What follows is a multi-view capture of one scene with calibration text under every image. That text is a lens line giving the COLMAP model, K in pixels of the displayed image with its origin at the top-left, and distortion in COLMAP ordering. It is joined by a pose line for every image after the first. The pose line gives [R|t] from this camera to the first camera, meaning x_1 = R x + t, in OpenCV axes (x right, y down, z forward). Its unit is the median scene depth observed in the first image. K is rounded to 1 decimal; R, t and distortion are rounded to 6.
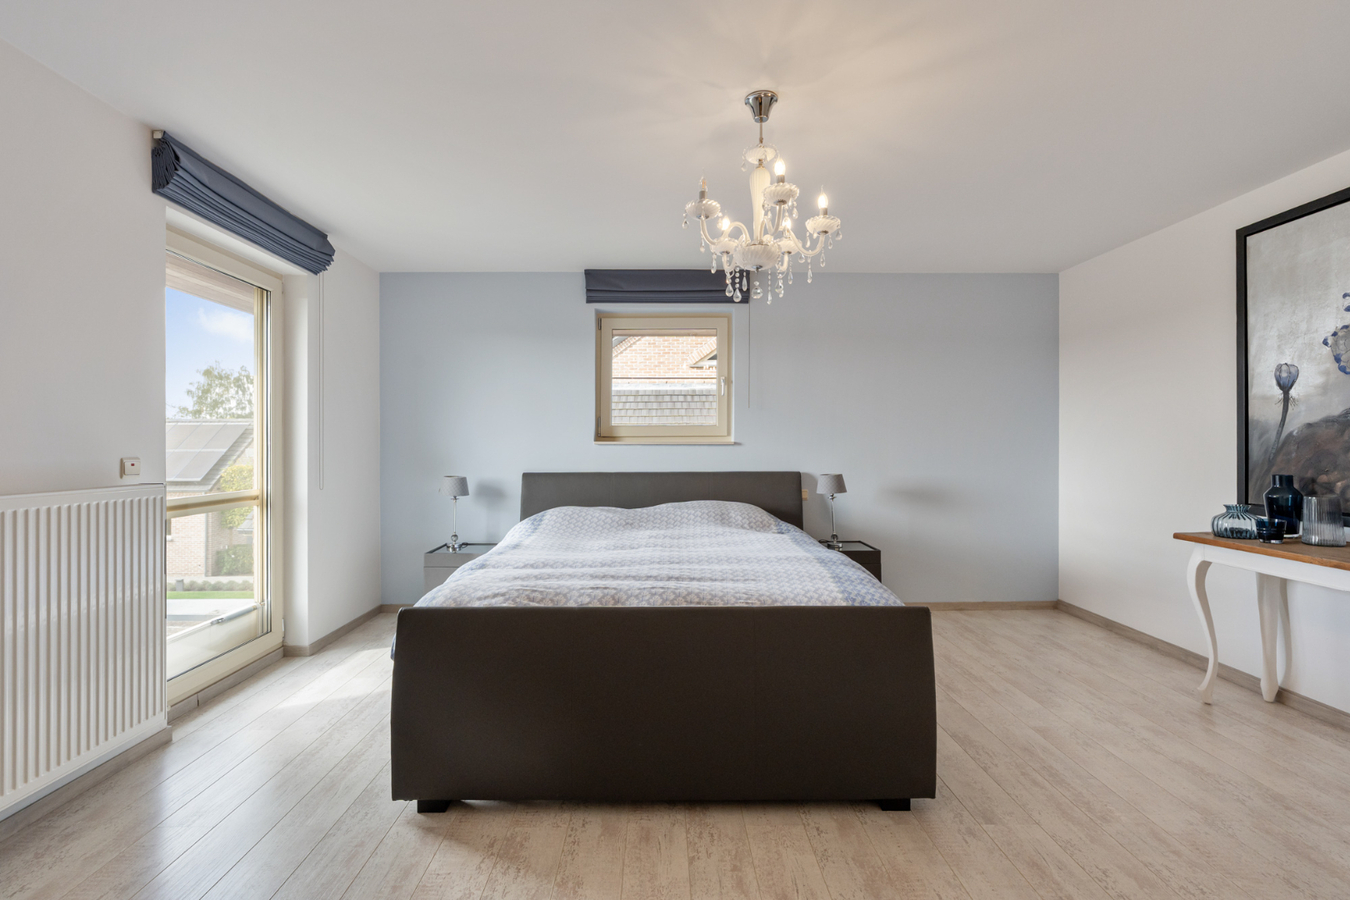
lens RADIAL K [[619.7, 0, 660.1], [0, 619.7, 444.9], [0, 0, 1]] dist [-0.002395, 0.000143]
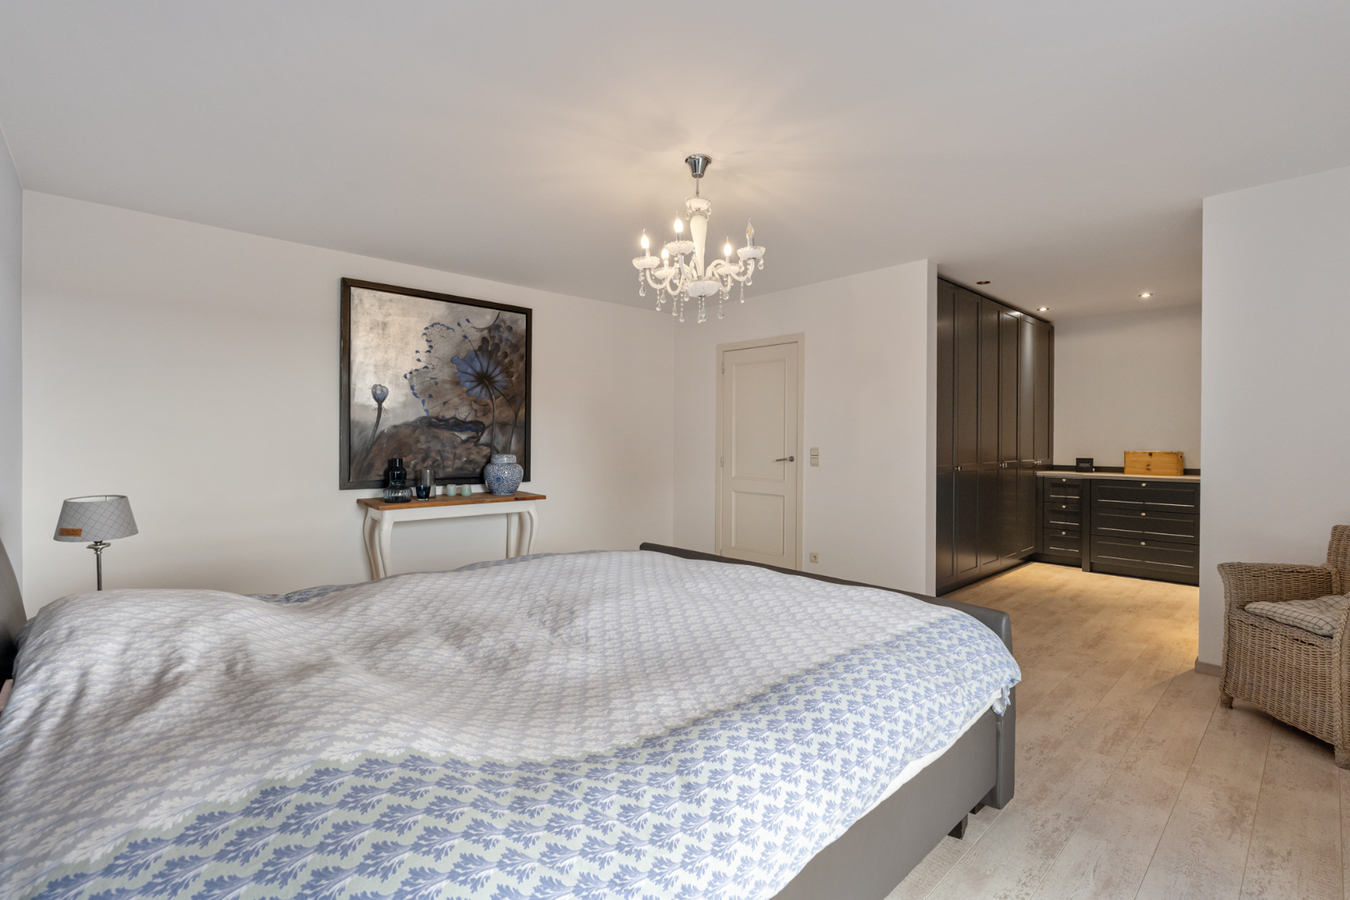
lens RADIAL K [[609.0, 0, 674.4], [0, 609.0, 443.2], [0, 0, 1]] dist [0.000467, 0.000752]
pose [[-0.677609, -0.001974, 0.735419, -0.553955], [-0.000820, 0.999998, 0.001929, 0.006657], [-0.735422, 0.000704, -0.677610, 1.459733]]
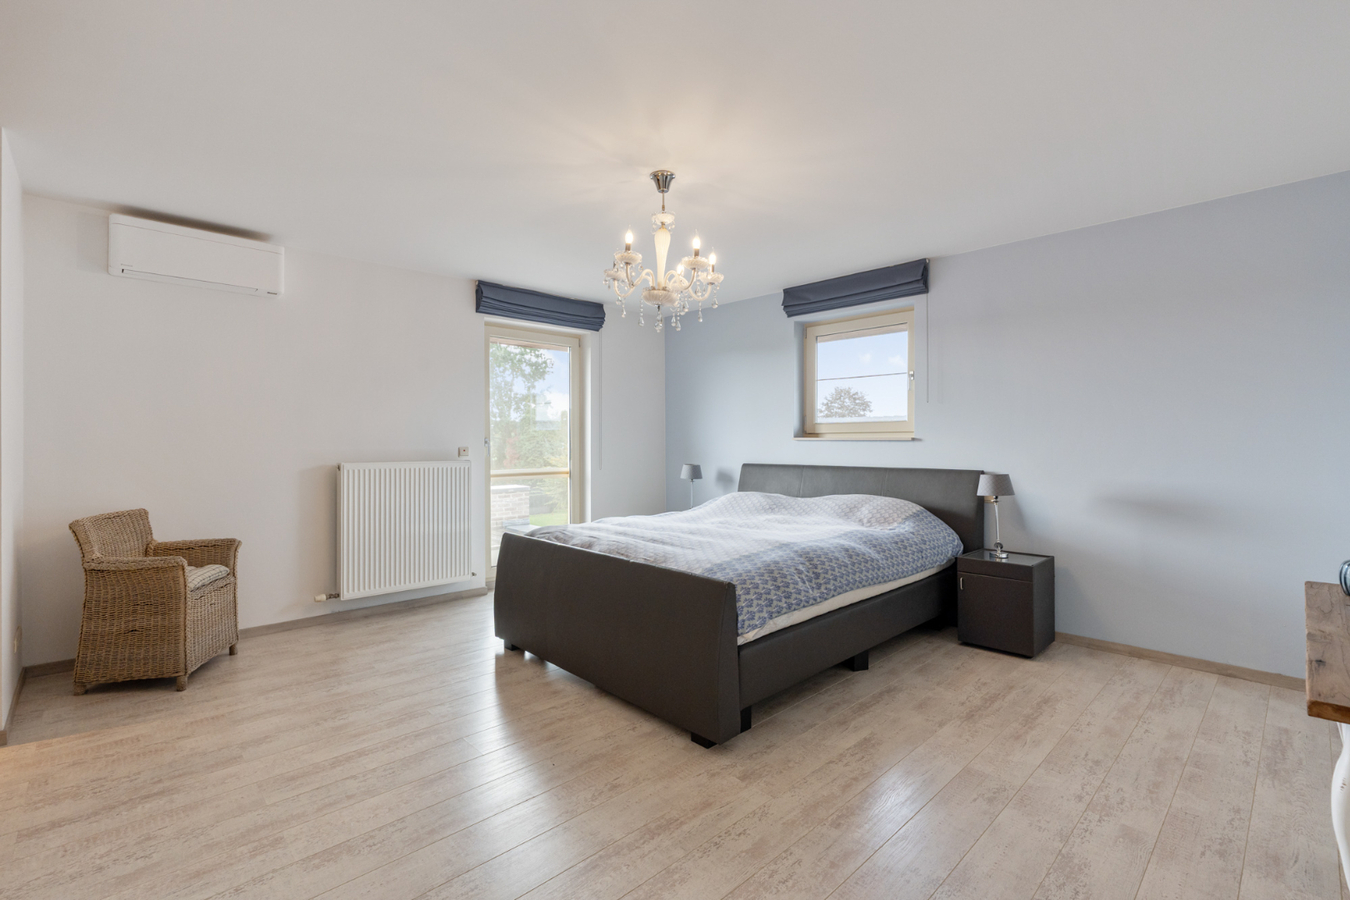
lens RADIAL K [[609.0, 0, 674.4], [0, 609.0, 443.2], [0, 0, 1]] dist [0.000467, 0.000752]
pose [[0.687878, 0.004287, -0.725813, 0.867849], [0.000725, 0.999978, 0.006594, -0.004729], [0.725826, -0.005062, 0.687860, 0.106196]]
